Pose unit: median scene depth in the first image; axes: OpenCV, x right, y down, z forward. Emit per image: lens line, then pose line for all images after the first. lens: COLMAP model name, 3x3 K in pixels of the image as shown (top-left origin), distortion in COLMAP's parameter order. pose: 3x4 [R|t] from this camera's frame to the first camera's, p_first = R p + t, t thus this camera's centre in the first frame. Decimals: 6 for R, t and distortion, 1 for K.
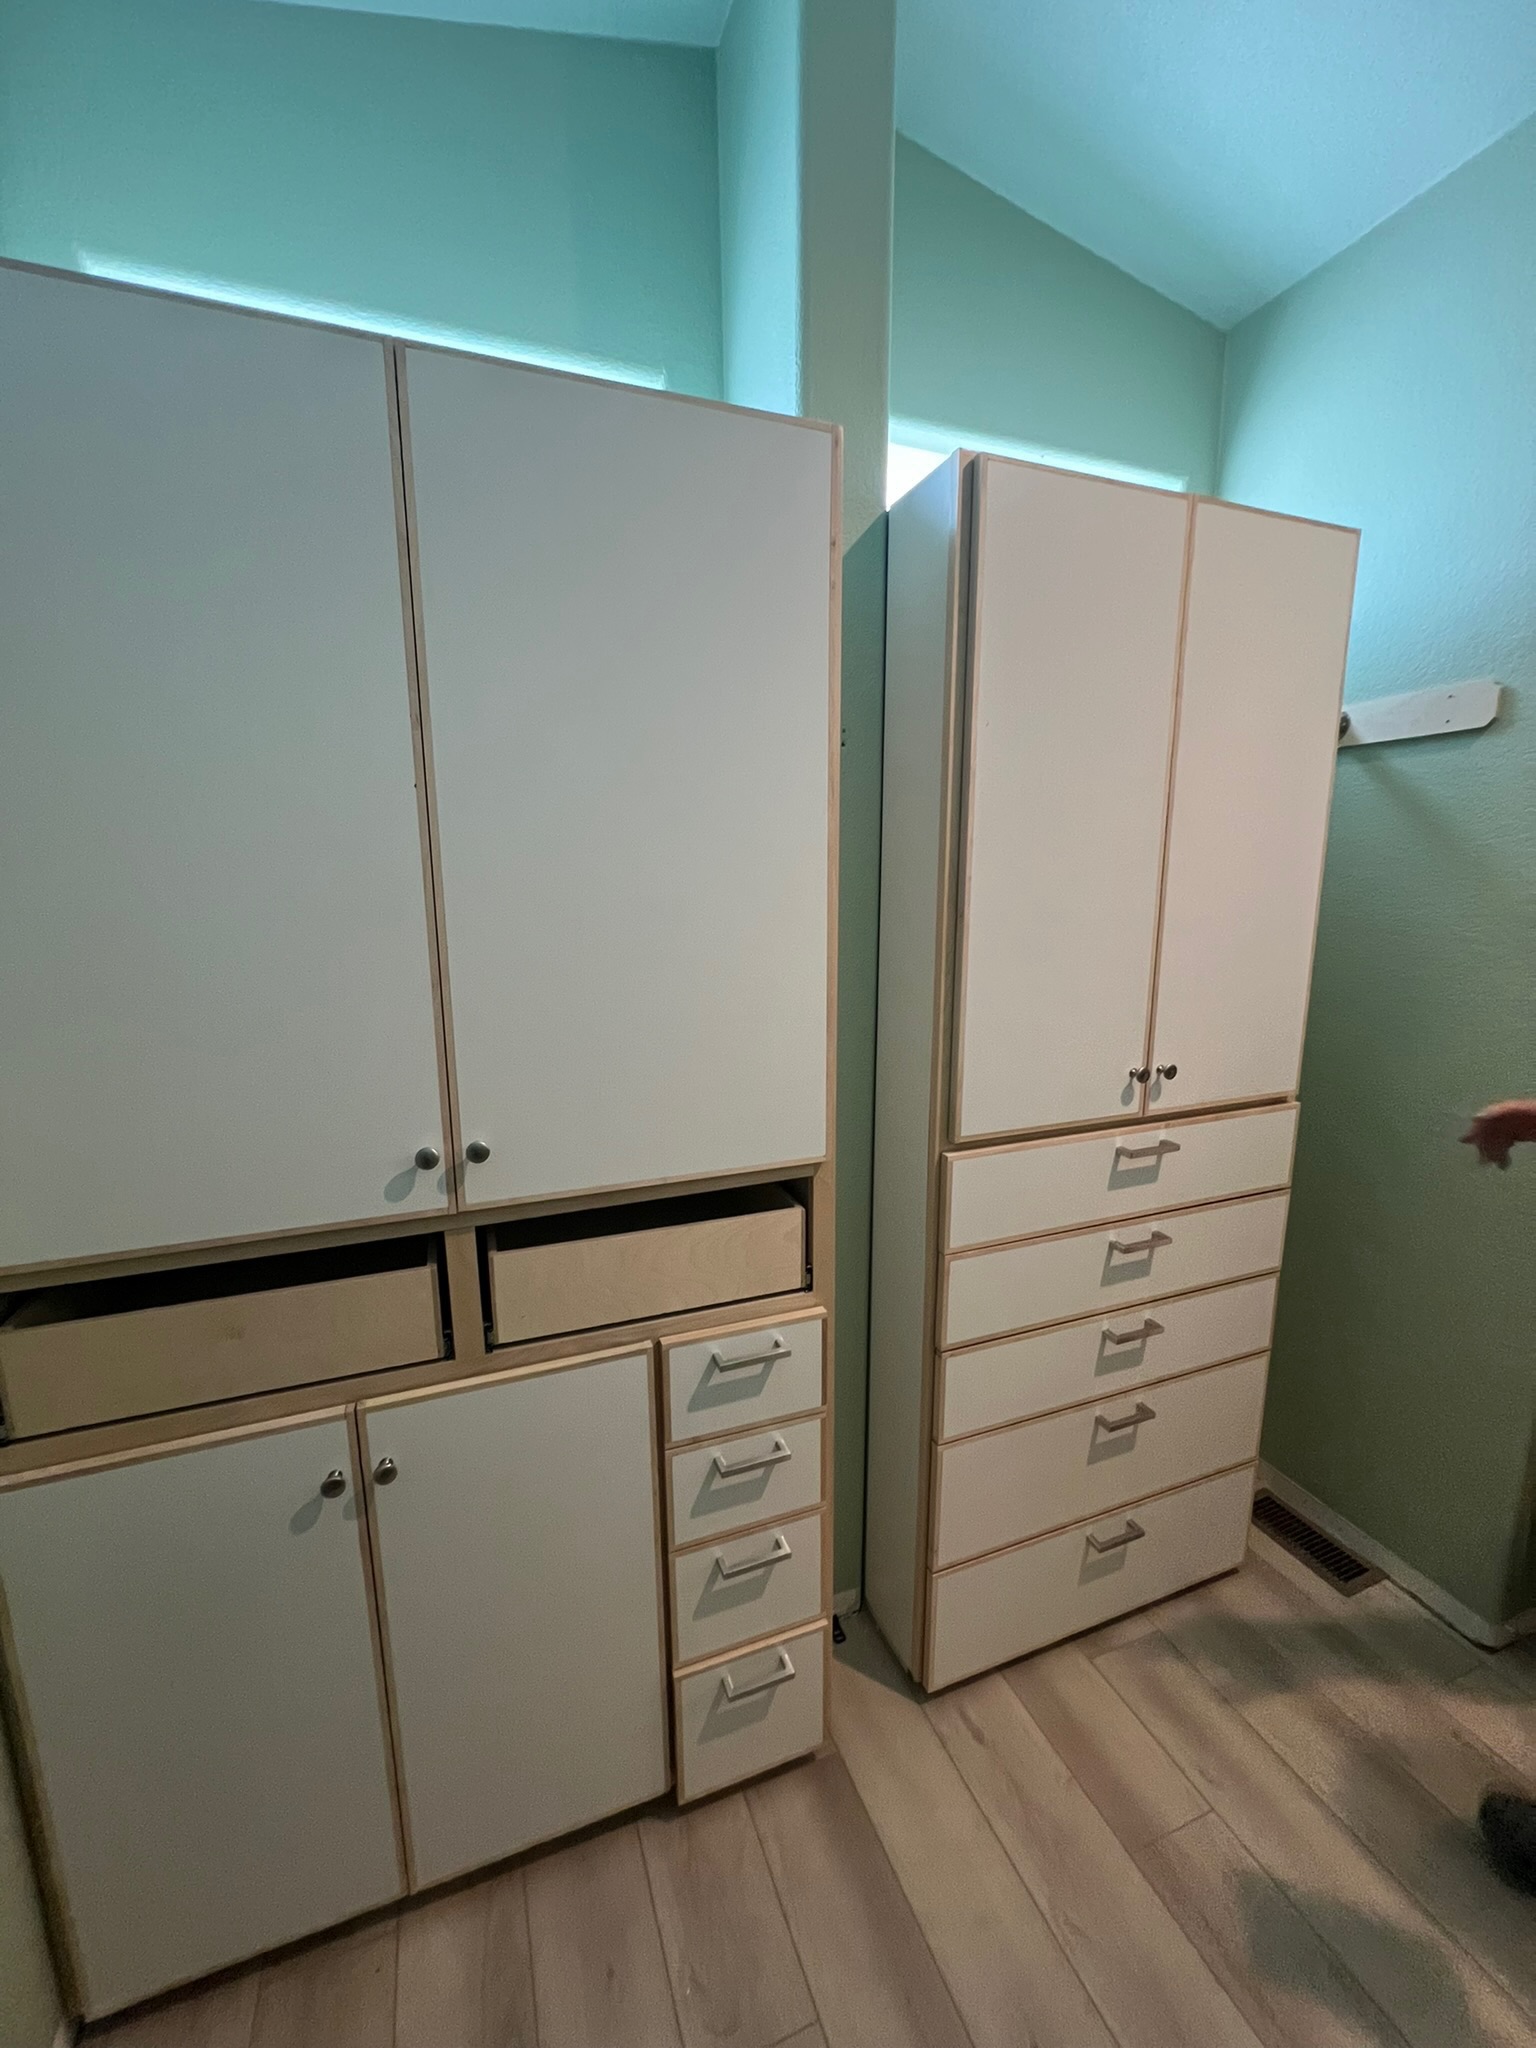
lens RADIAL K [[820.7, 0, 770.1], [0, 820.7, 1025.6], [0, 0, 1]] dist [-0.001276, -0.000361]
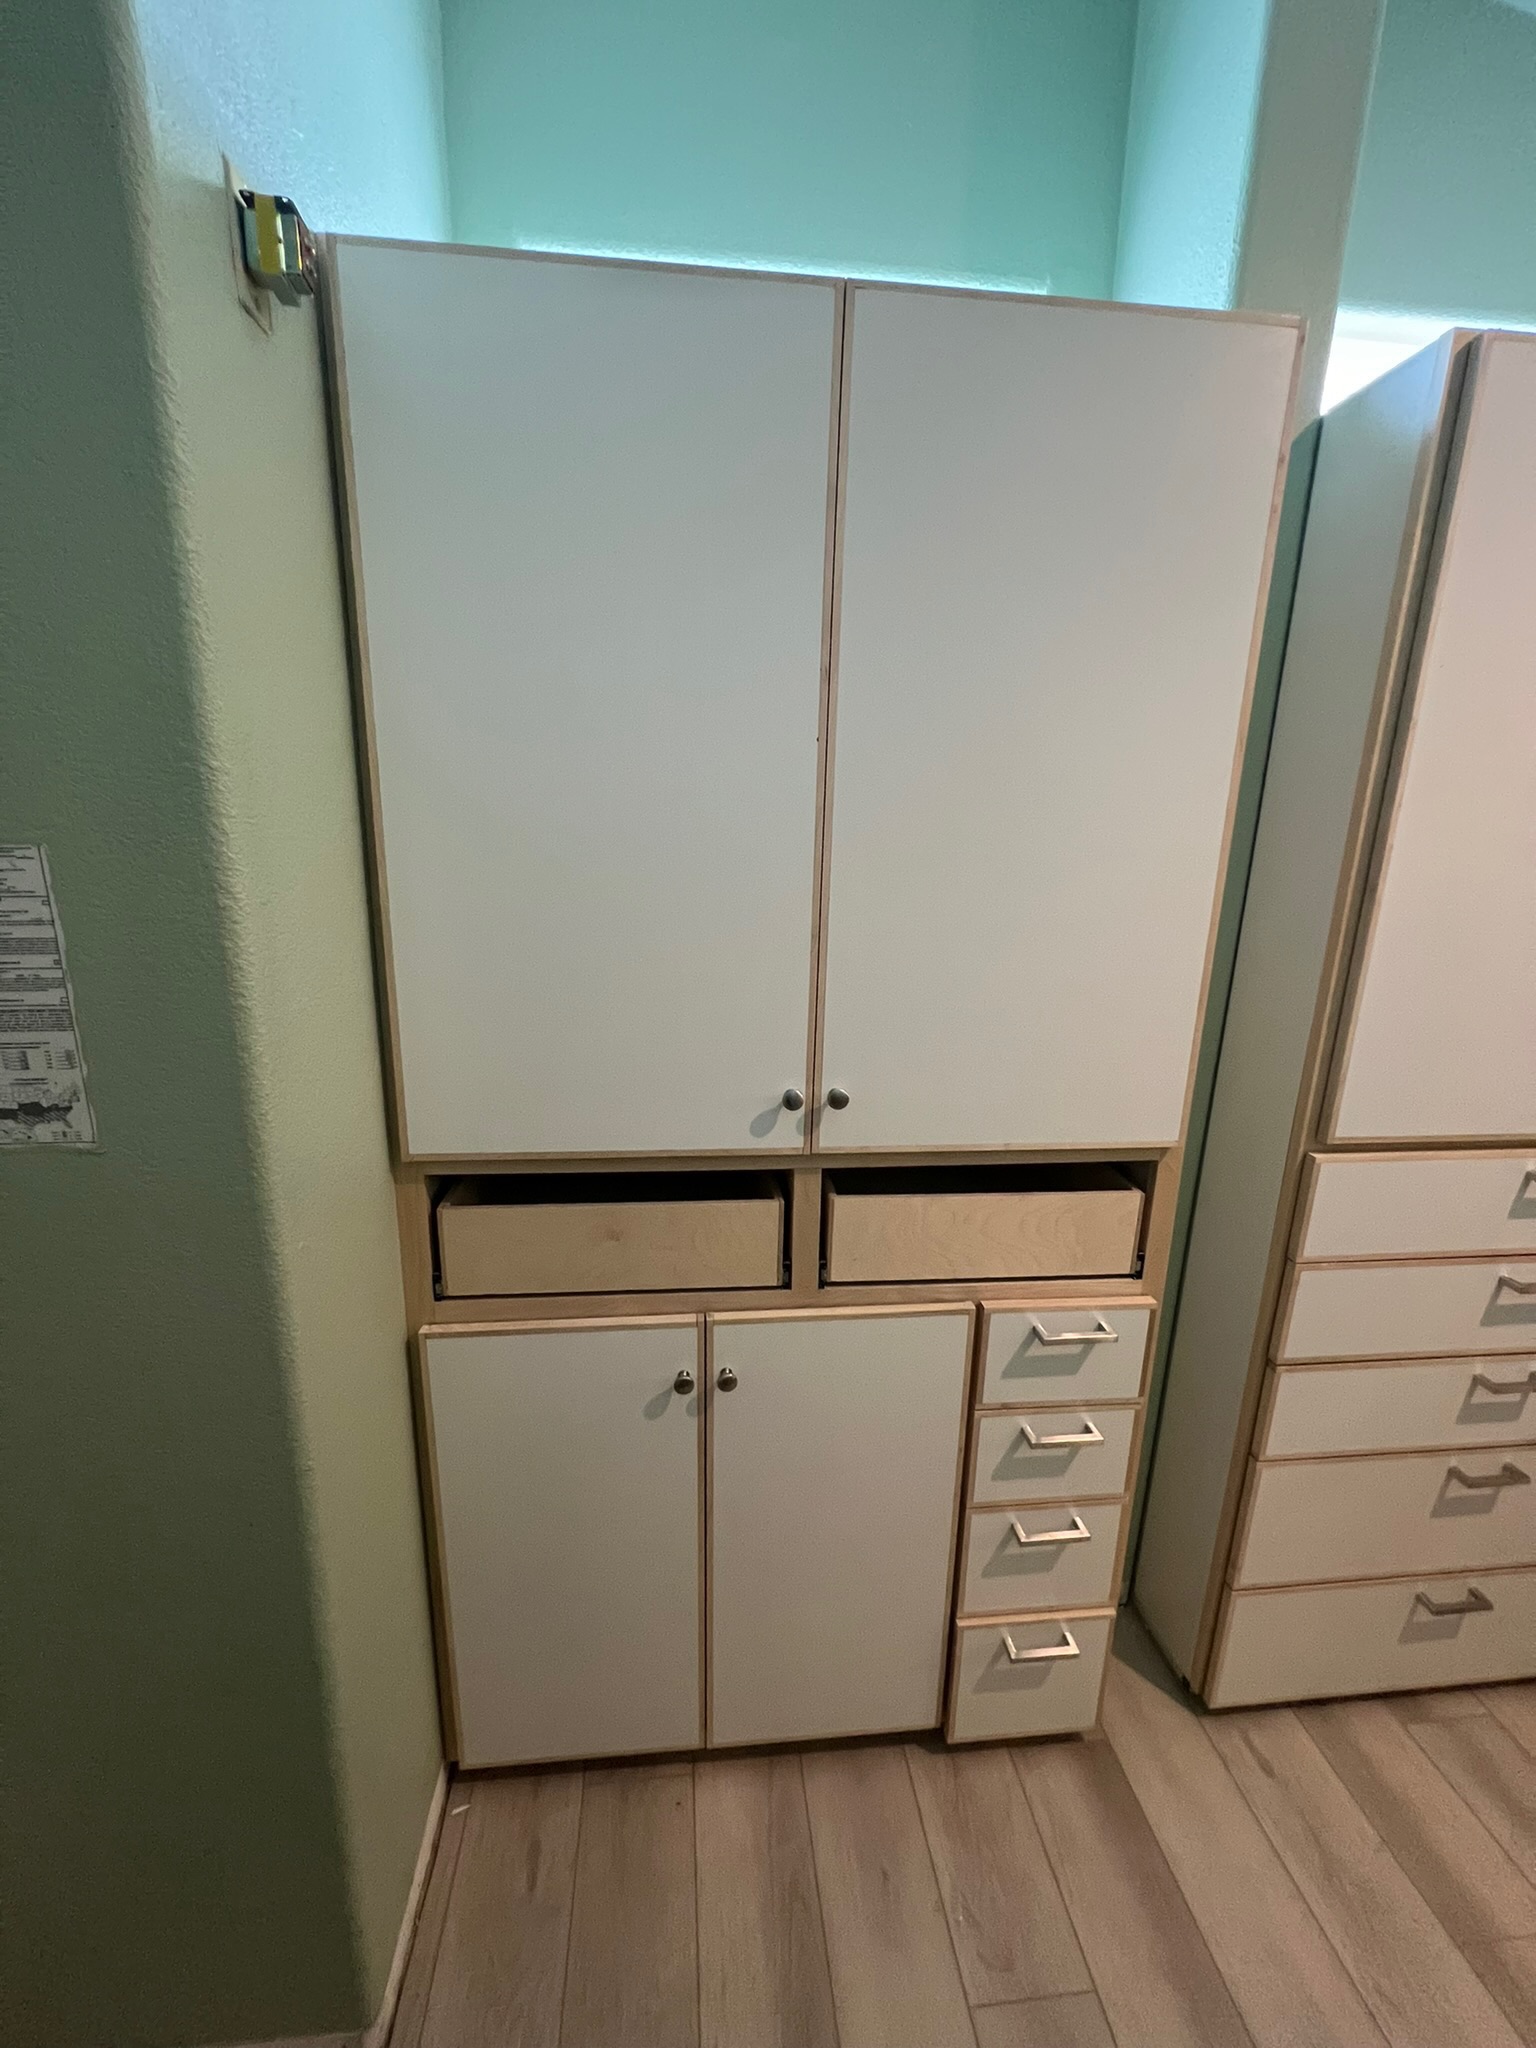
lens RADIAL K [[820.7, 0, 767.7], [0, 820.7, 1033.0], [0, 0, 1]] dist [-0.001276, -0.000361]
pose [[0.965131, 0.085507, -0.247410, -0.161224], [-0.071496, 0.995315, 0.065089, 0.008327], [0.251816, -0.045131, 0.966722, -0.017848]]
